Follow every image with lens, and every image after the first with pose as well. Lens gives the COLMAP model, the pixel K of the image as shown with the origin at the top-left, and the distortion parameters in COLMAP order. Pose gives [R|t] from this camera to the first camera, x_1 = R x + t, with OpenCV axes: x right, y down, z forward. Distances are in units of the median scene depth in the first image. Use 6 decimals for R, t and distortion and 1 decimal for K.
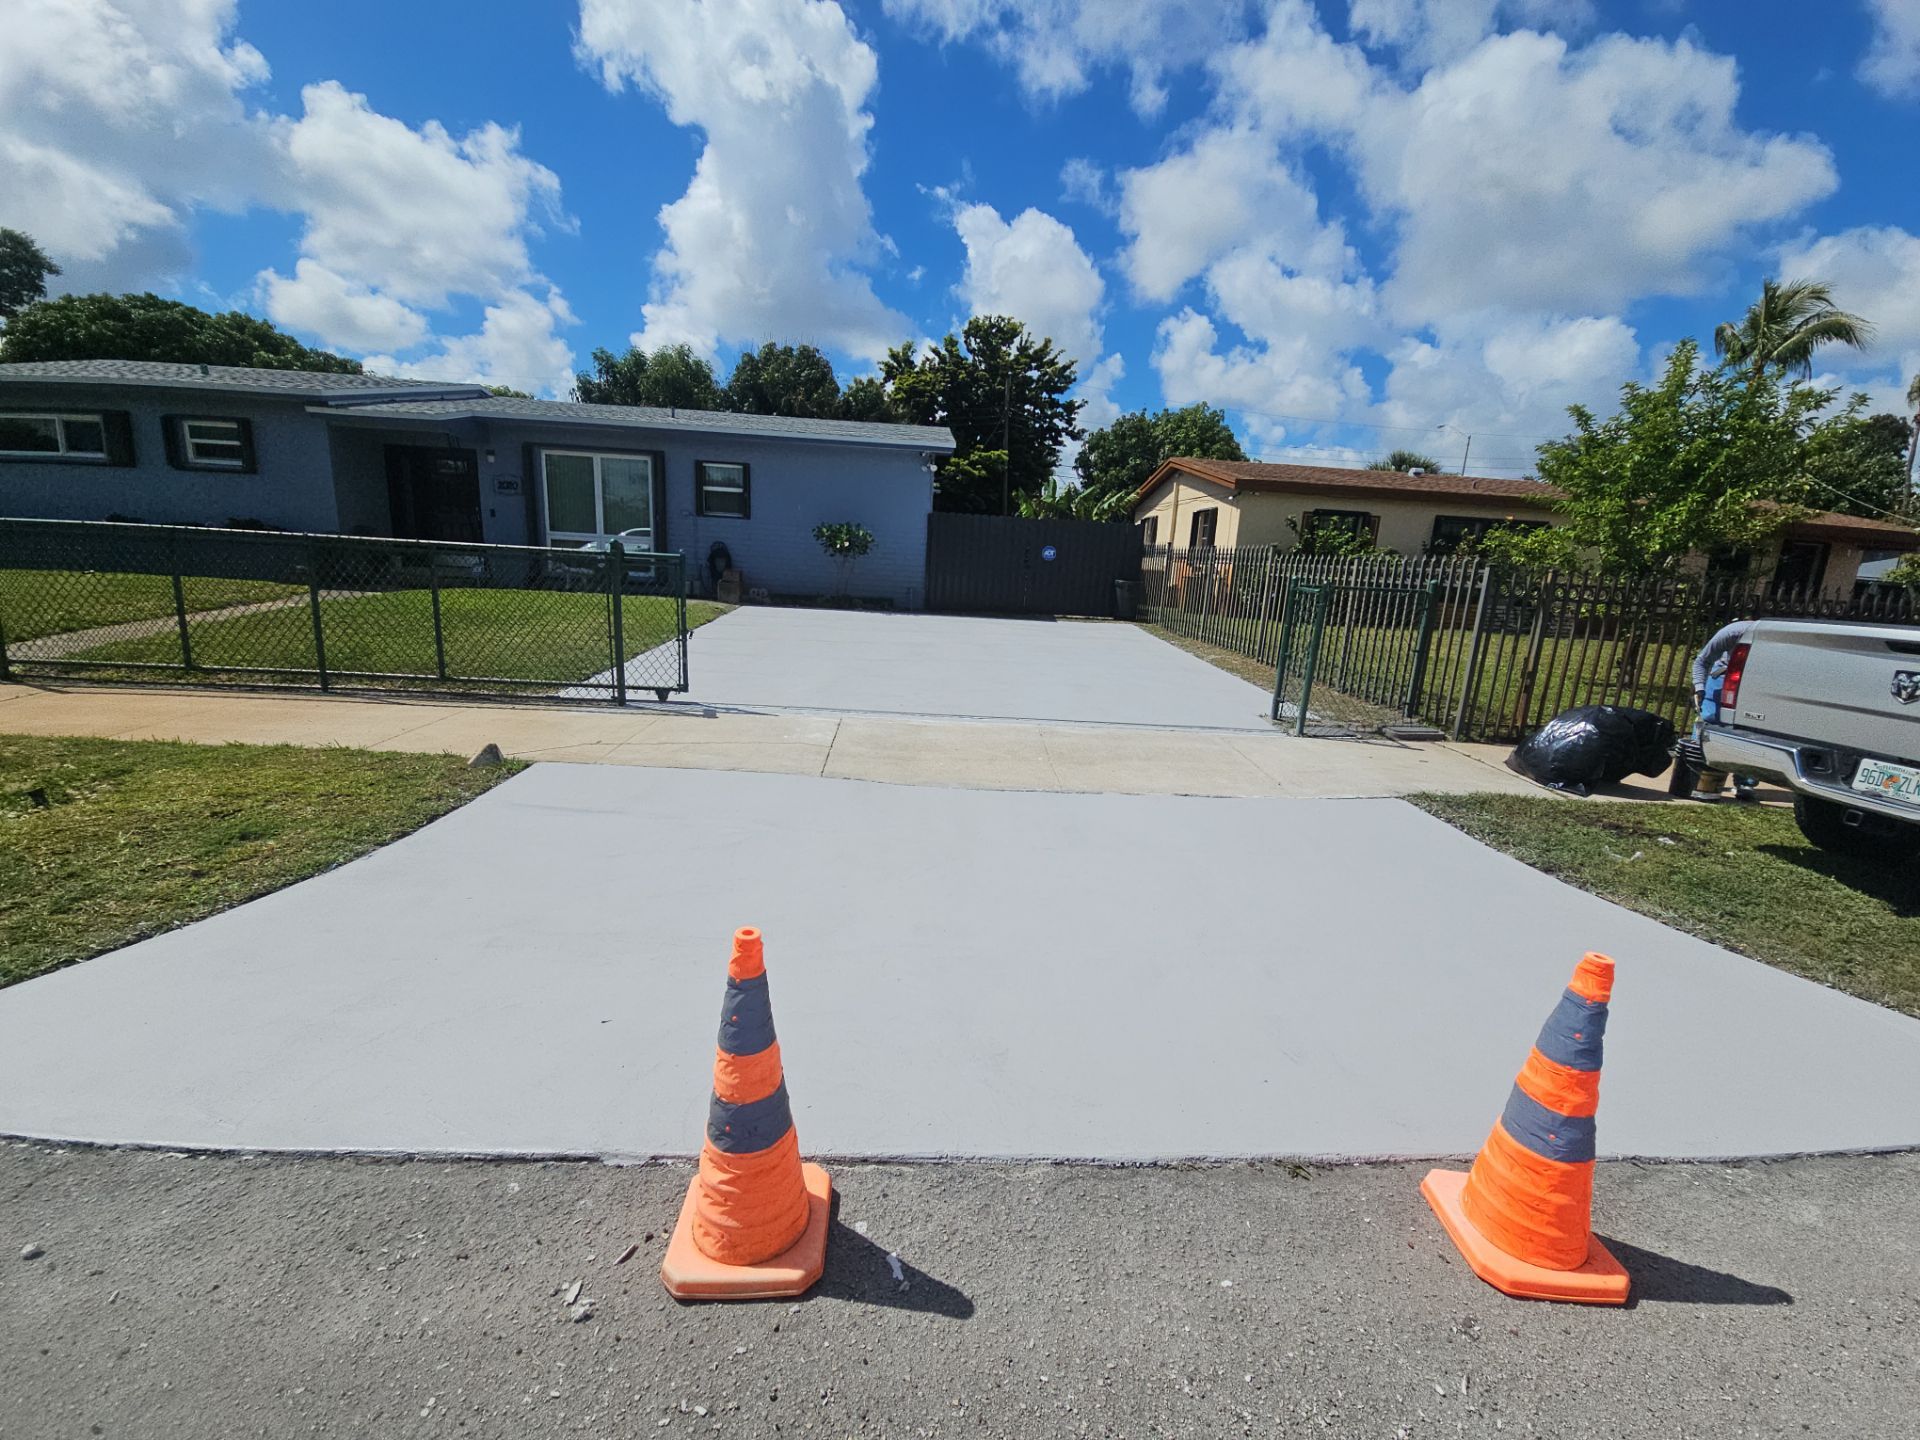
lens RADIAL K [[768.6, 0, 971.8], [0, 768.6, 727.9], [0, 0, 1]] dist [0.010413, -0.010656]
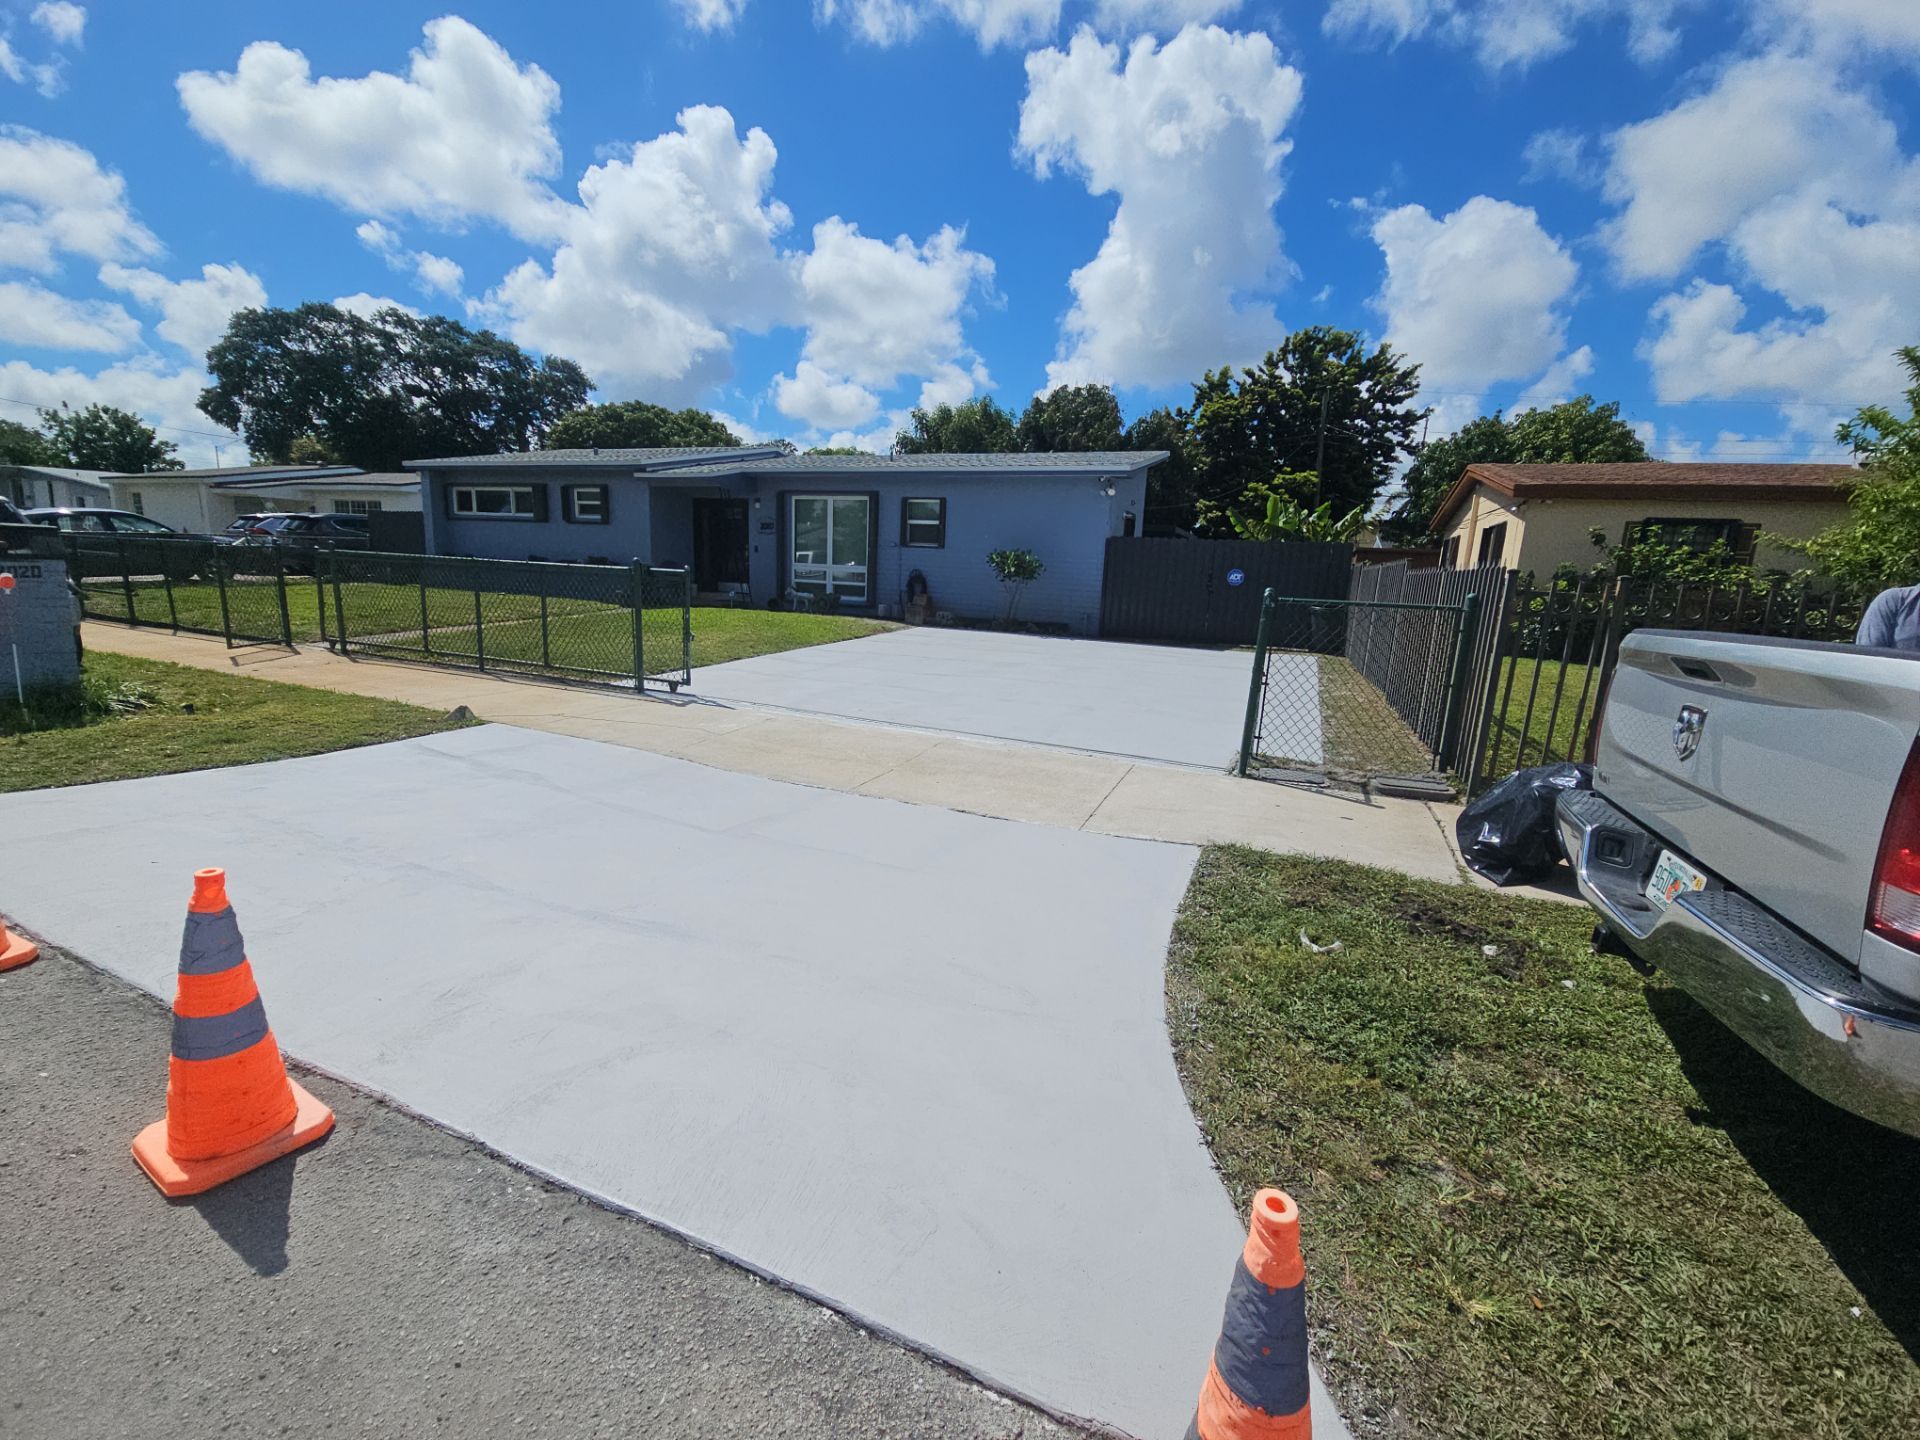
lens RADIAL K [[779.1, 0, 976.7], [0, 779.1, 729.5], [0, 0, 1]] dist [-0.002125, 0.000076]
pose [[0.897793, 0.074377, -0.434092, 0.240712], [-0.094044, 0.995279, -0.023971, 0.003299], [0.430260, 0.062344, 0.900549, 0.050779]]
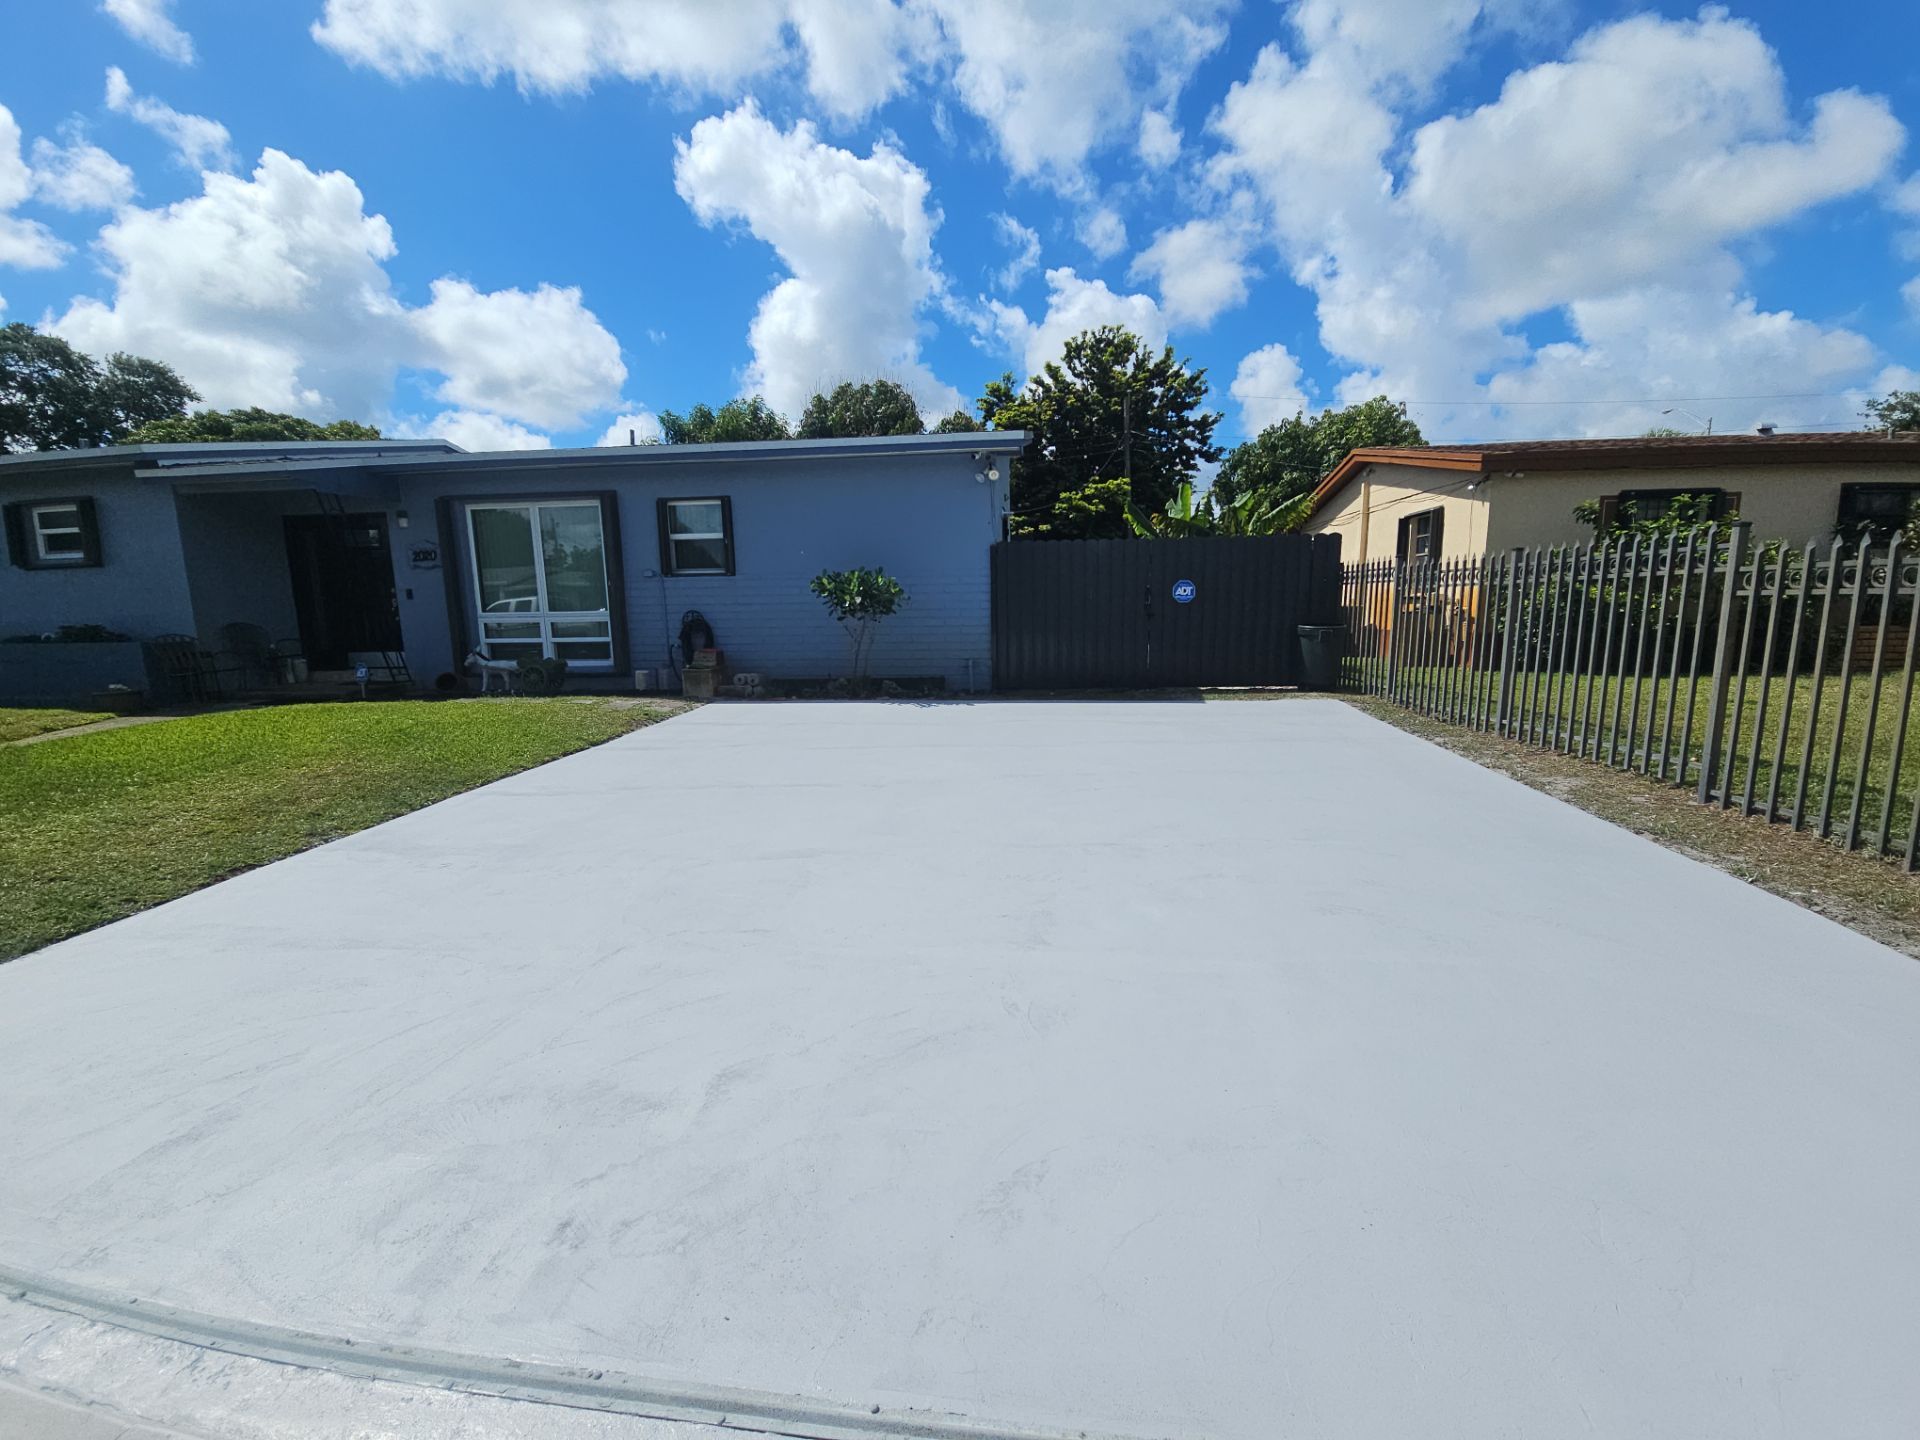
lens RADIAL K [[768.6, 0, 971.8], [0, 768.6, 727.9], [0, 0, 1]] dist [0.010413, -0.010656]
pose [[0.982657, -0.043747, -0.180197, 0.038732], [0.031178, 0.996917, -0.072005, -0.076150], [0.182791, 0.065138, 0.980992, 0.360944]]
